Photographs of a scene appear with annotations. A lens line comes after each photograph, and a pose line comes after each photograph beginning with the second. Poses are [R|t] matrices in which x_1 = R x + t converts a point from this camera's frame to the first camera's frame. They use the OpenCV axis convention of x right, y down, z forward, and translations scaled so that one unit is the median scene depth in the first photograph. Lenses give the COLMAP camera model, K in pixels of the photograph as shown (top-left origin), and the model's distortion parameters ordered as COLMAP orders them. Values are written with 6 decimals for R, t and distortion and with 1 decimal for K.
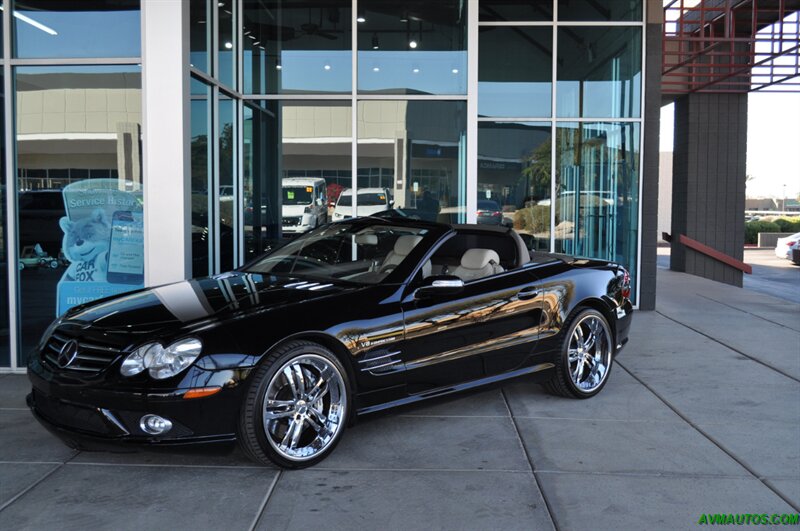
lens RADIAL K [[924.0, 0, 400.0], [0, 924.0, 265.5], [0, 0, 1]] dist [-0.042496, 0.011827]
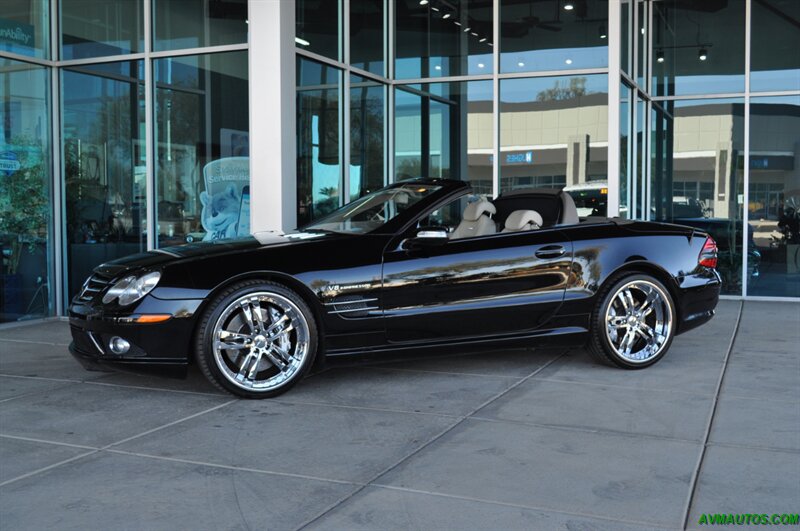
lens RADIAL K [[924.0, 0, 400.0], [0, 924.0, 265.5], [0, 0, 1]] dist [-0.042496, 0.011827]
pose [[0.934507, 0.014564, -0.355647, 0.376778], [-0.019938, 0.999736, -0.011450, 0.065699], [0.355387, 0.017791, 0.934550, 0.047566]]
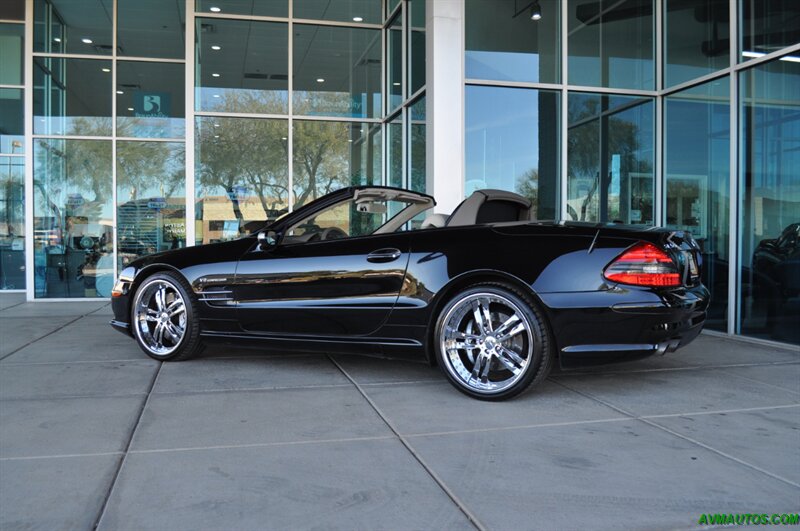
lens RADIAL K [[739.9, 0, 400.0], [0, 739.9, 265.5], [0, 0, 1]] dist [-0.069124, 0.010826]
pose [[0.267864, 0.023347, -0.963174, 0.952807], [-0.066286, 0.997784, 0.005751, 0.038434], [0.961174, 0.062304, 0.268818, 0.922066]]
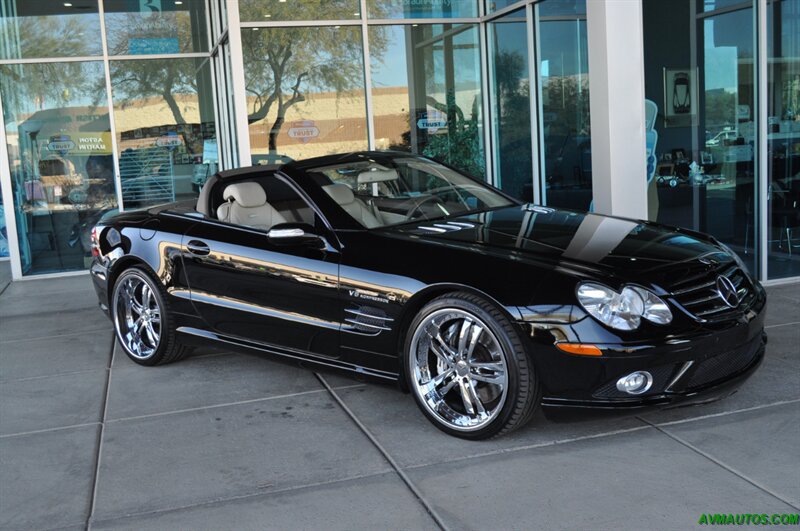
lens RADIAL K [[880.3, 0, 400.0], [0, 880.3, 265.5], [0, 0, 1]] dist [-0.040842, -0.007458]
pose [[0.314004, 0.113141, -0.942656, 0.745315], [-0.006114, 0.993094, 0.117158, -0.036898], [0.949402, -0.031024, 0.312527, 0.679333]]
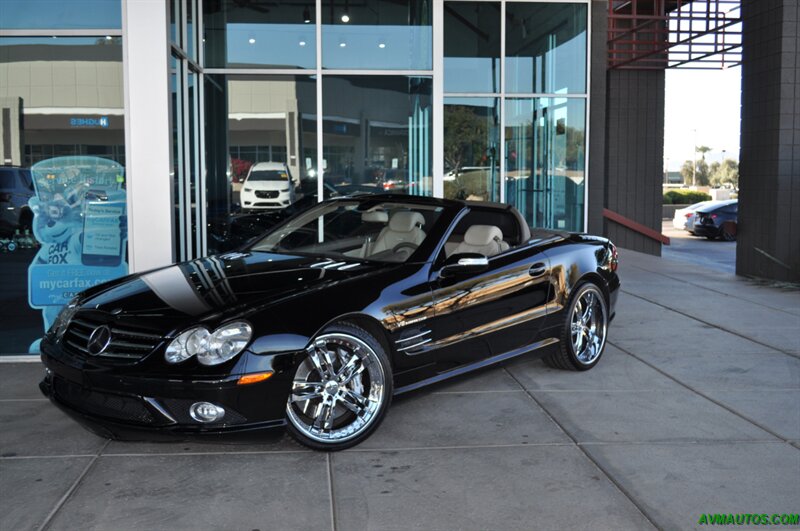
lens RADIAL K [[924.0, 0, 400.0], [0, 924.0, 265.5], [0, 0, 1]] dist [-0.042496, 0.011827]
pose [[0.992912, -0.017731, 0.117522, -0.146193], [0.014554, 0.999507, 0.027833, -0.003992], [-0.117957, -0.025925, 0.992680, 0.015959]]
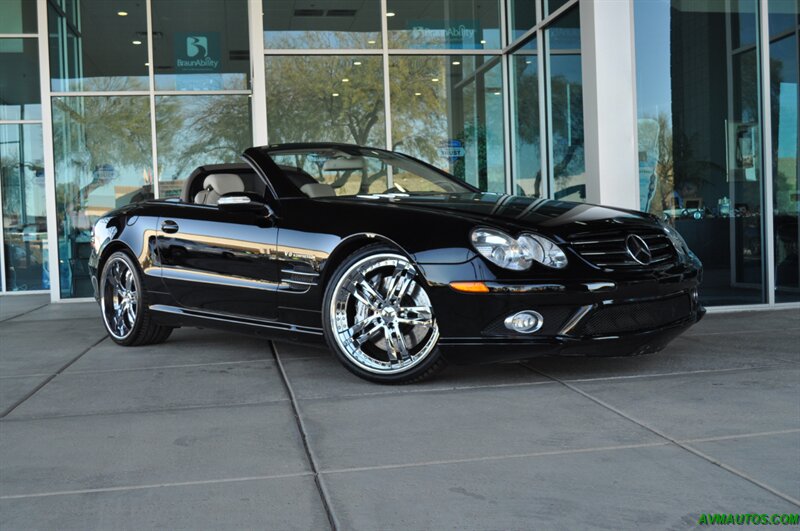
lens RADIAL K [[924.0, 0, 400.0], [0, 924.0, 265.5], [0, 0, 1]] dist [-0.042496, 0.011827]
pose [[0.202440, 0.024483, -0.978989, 0.866961], [-0.031660, 0.999328, 0.018445, 0.073797], [0.978783, 0.027261, 0.203080, 0.814393]]
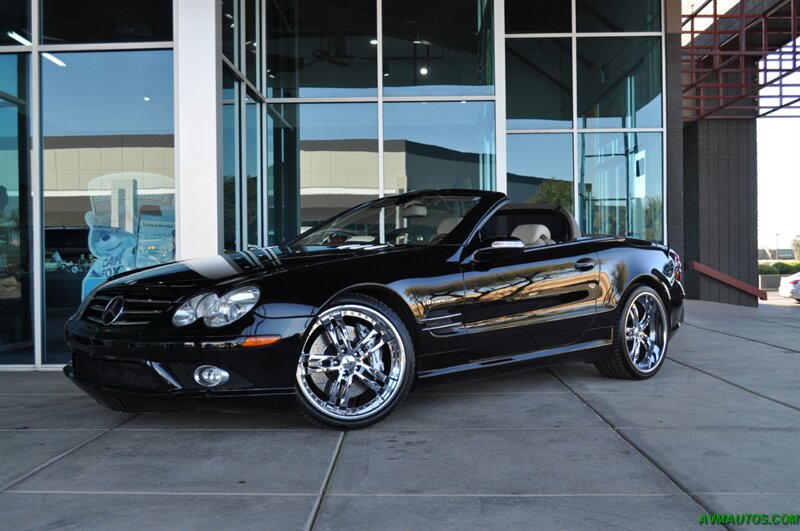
lens RADIAL K [[924.0, 0, 400.0], [0, 924.0, 265.5], [0, 0, 1]] dist [-0.042496, 0.011827]
pose [[0.999855, -0.014911, 0.008171, -0.068917], [0.015400, 0.997861, -0.063531, 0.101252], [-0.007206, 0.063648, 0.997946, 0.050791]]
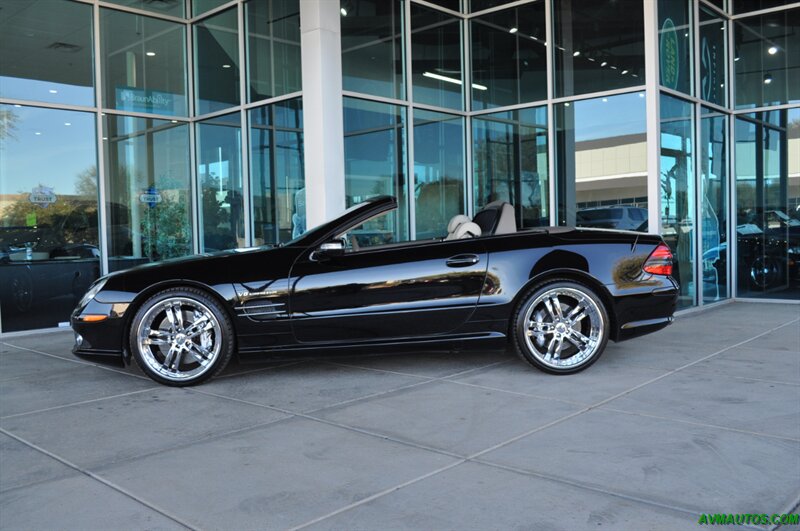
lens RADIAL K [[737.6, 0, 400.0], [0, 737.6, 265.5], [0, 0, 1]] dist [-0.062809, -0.005816]
pose [[0.757077, 0.005338, -0.653304, 0.697221], [-0.017573, 0.999771, -0.012195, 0.052196], [0.653089, 0.020713, 0.756998, 0.378401]]
